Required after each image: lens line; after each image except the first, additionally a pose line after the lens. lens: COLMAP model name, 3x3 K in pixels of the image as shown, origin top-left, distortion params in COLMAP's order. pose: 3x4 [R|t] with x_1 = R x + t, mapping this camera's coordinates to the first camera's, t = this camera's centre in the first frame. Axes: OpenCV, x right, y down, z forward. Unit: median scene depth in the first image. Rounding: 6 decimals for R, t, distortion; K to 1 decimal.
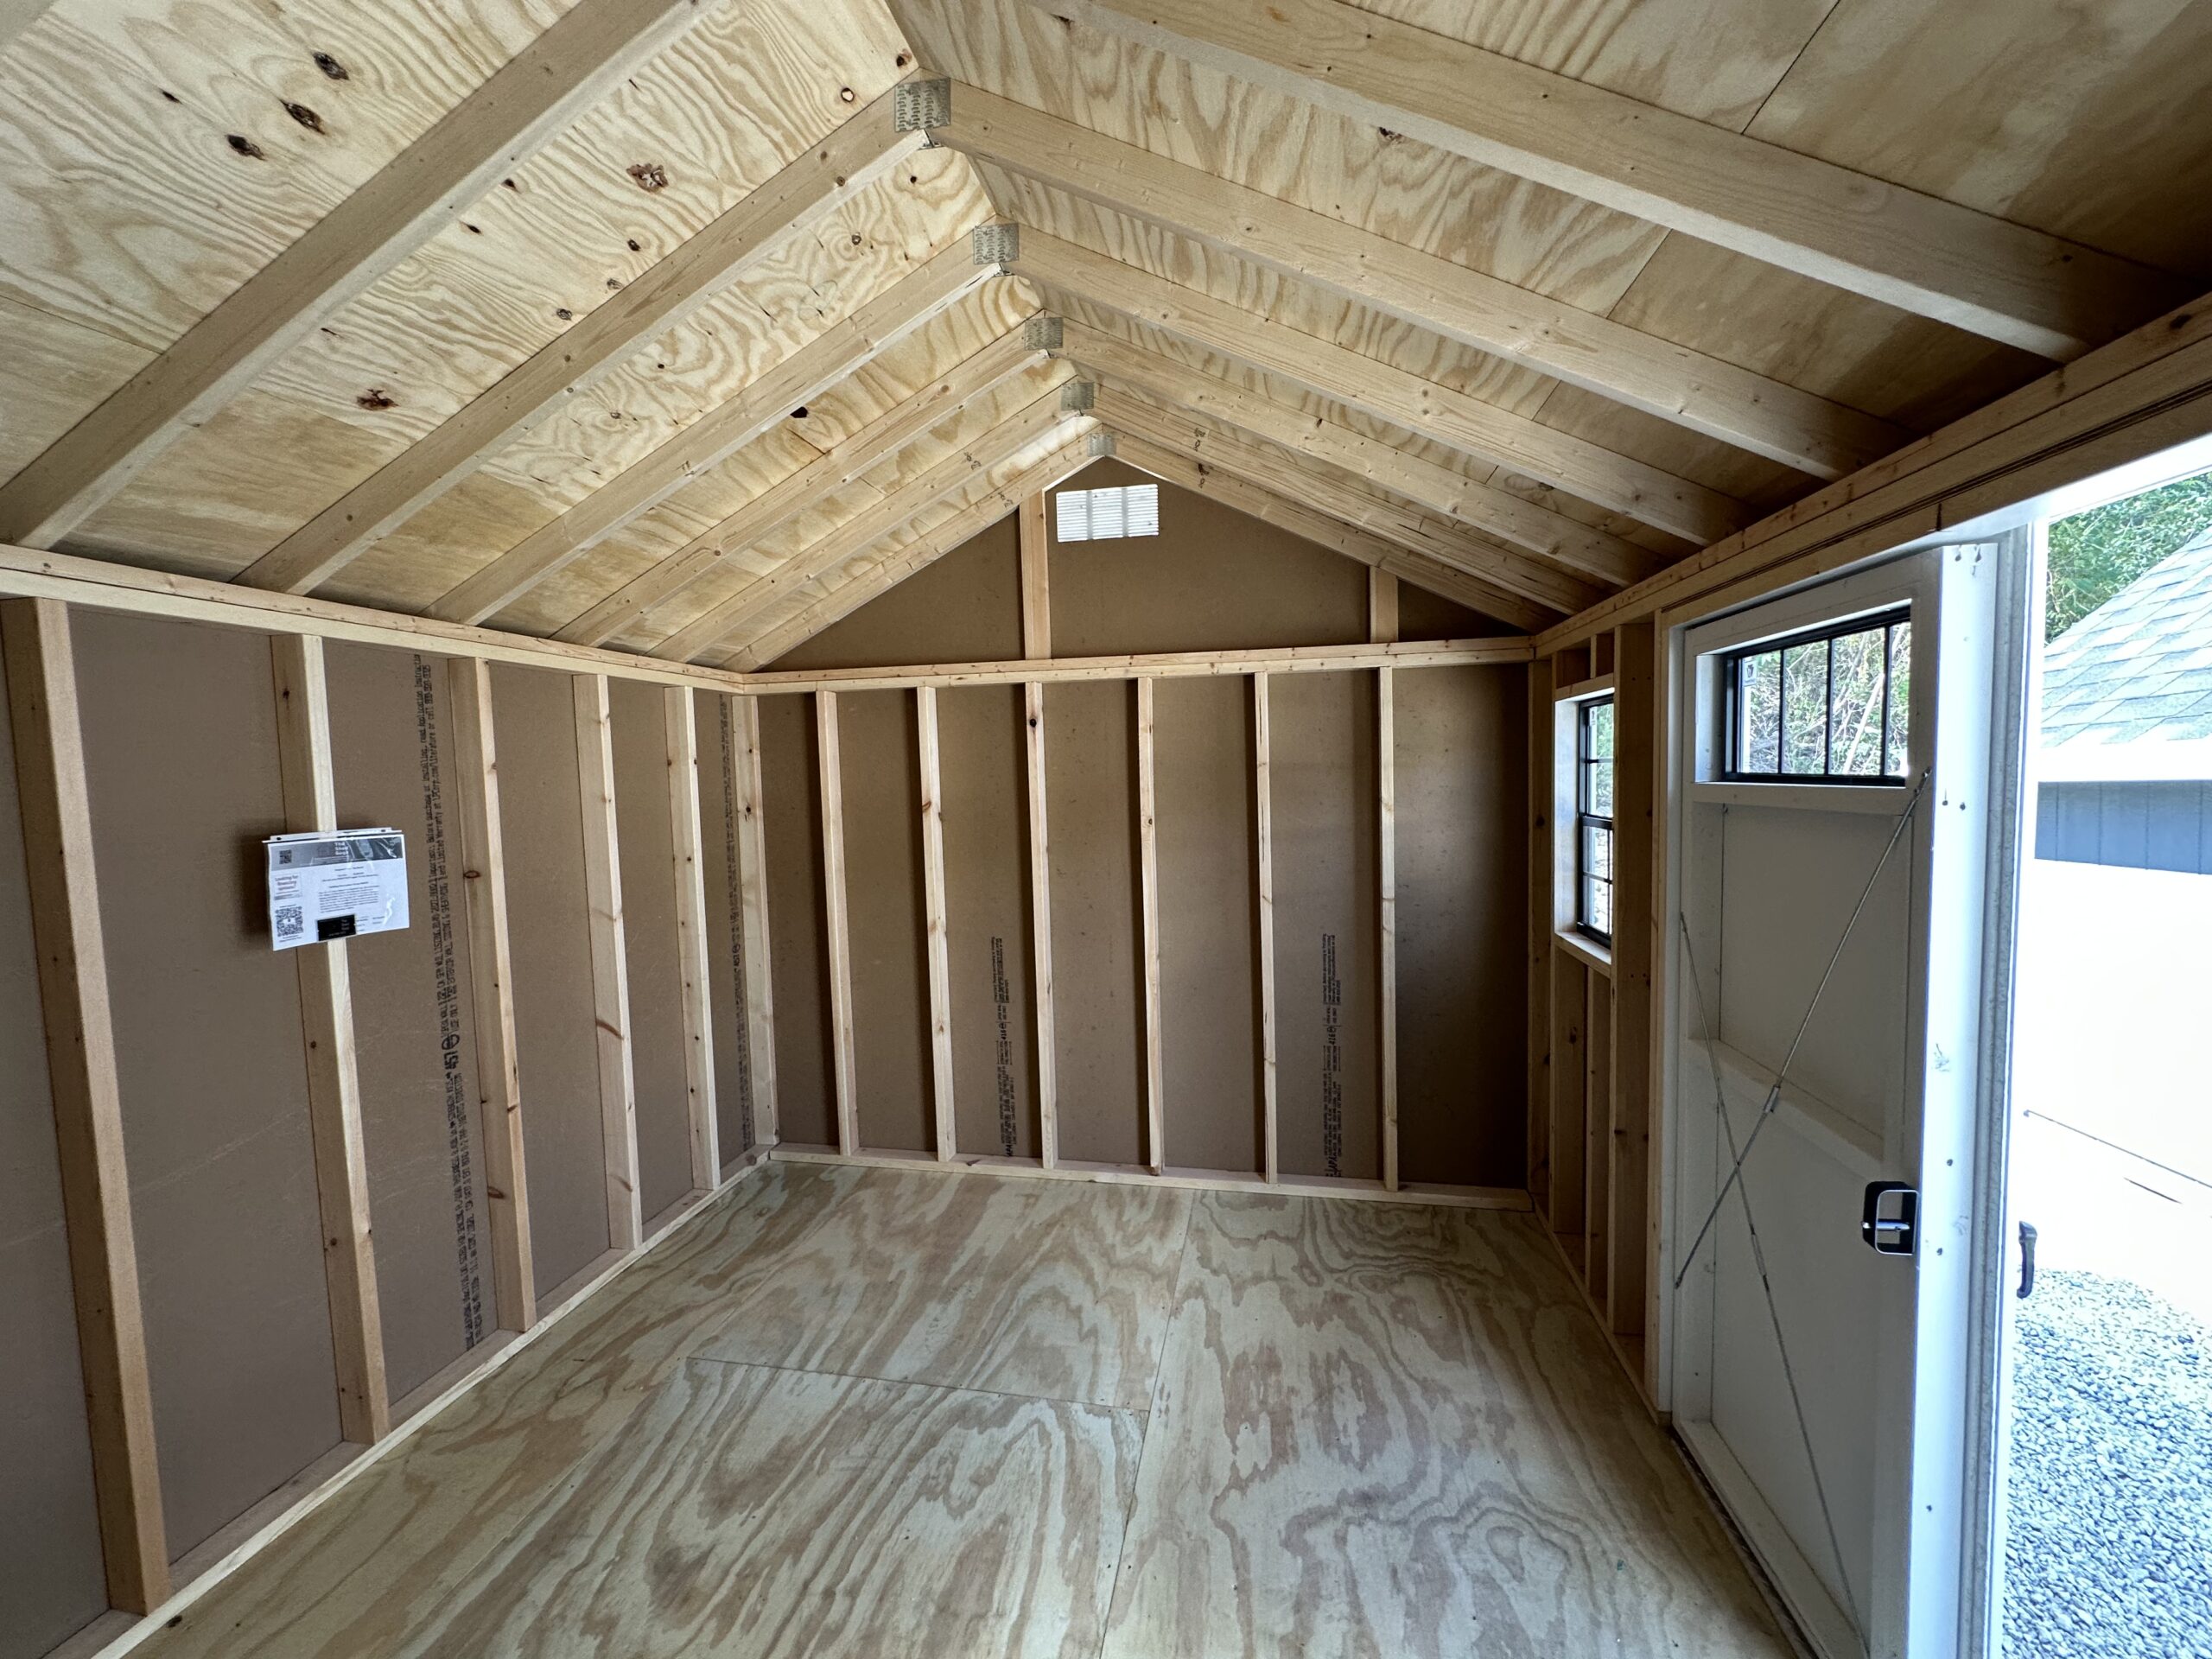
lens RADIAL K [[894.8, 0, 1122.6], [0, 894.8, 822.0], [0, 0, 1]] dist [-0.003405, 0.000757]
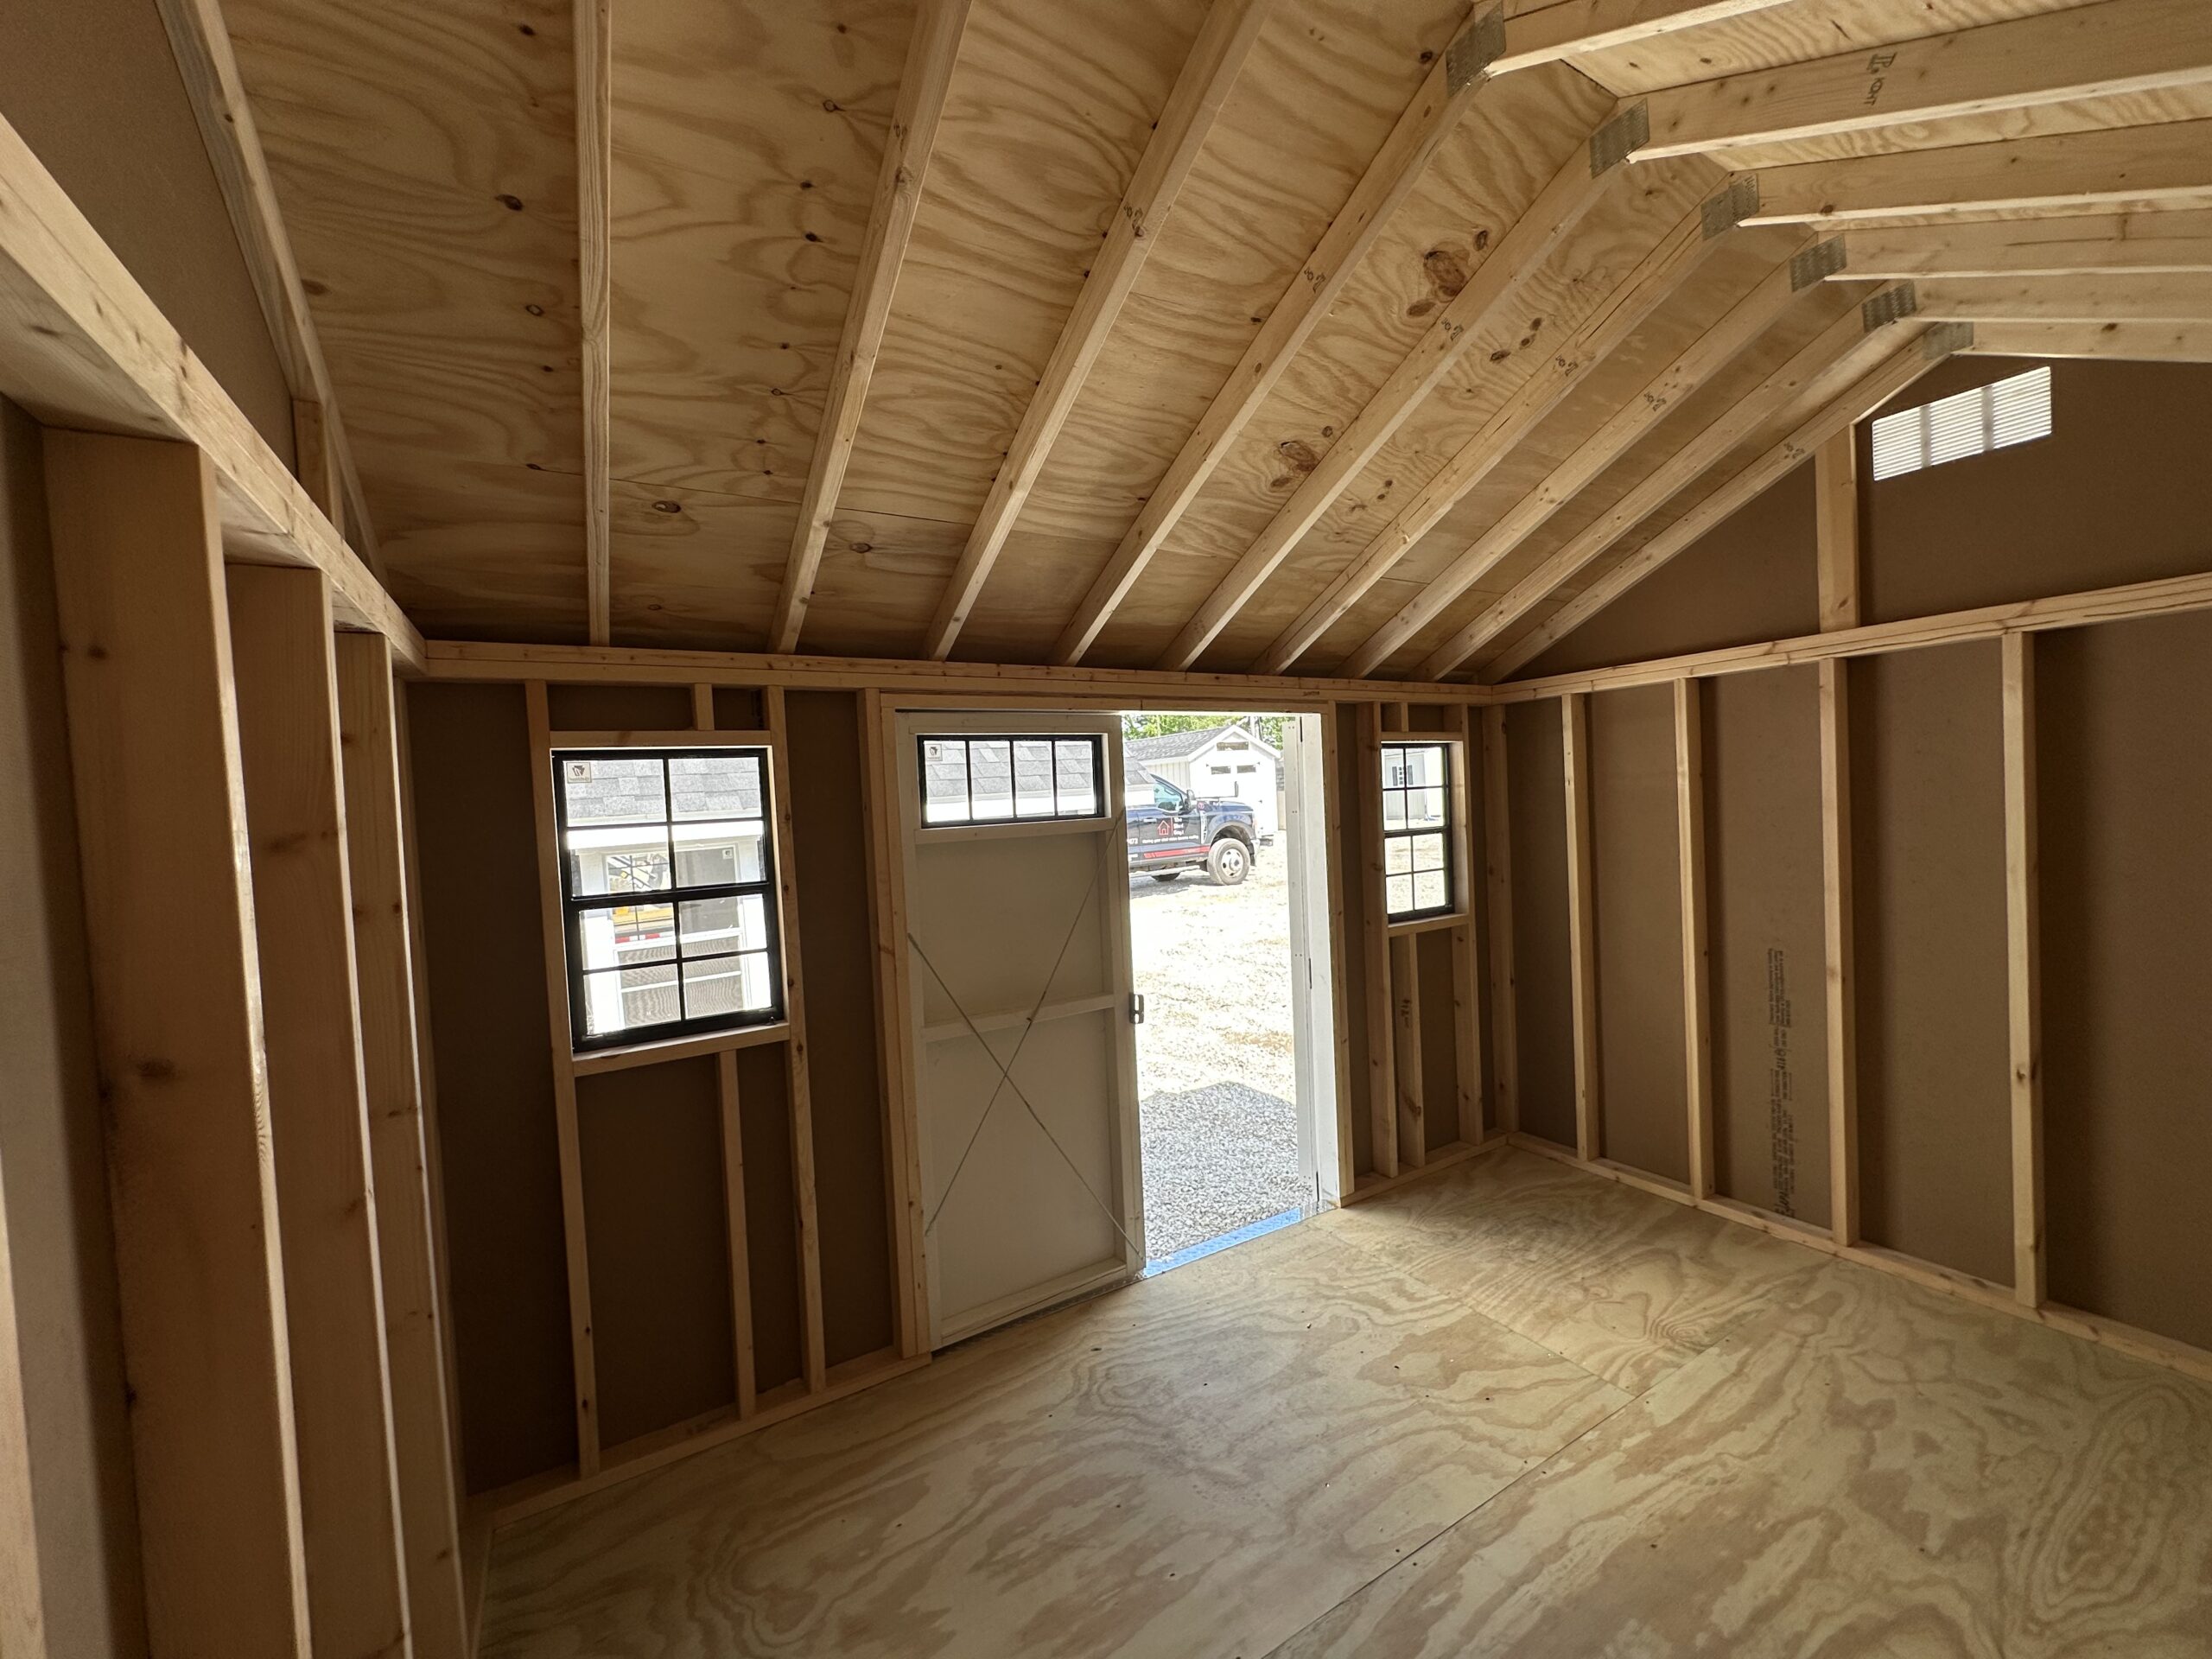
lens RADIAL K [[894.8, 0, 1101.8], [0, 894.8, 829.9], [0, 0, 1]] dist [-0.003405, 0.000757]
pose [[-0.658555, 0.034658, 0.751734, -0.512823], [0.107834, 0.992976, 0.048688, -0.078623], [-0.744766, 0.113126, -0.657667, 1.639944]]
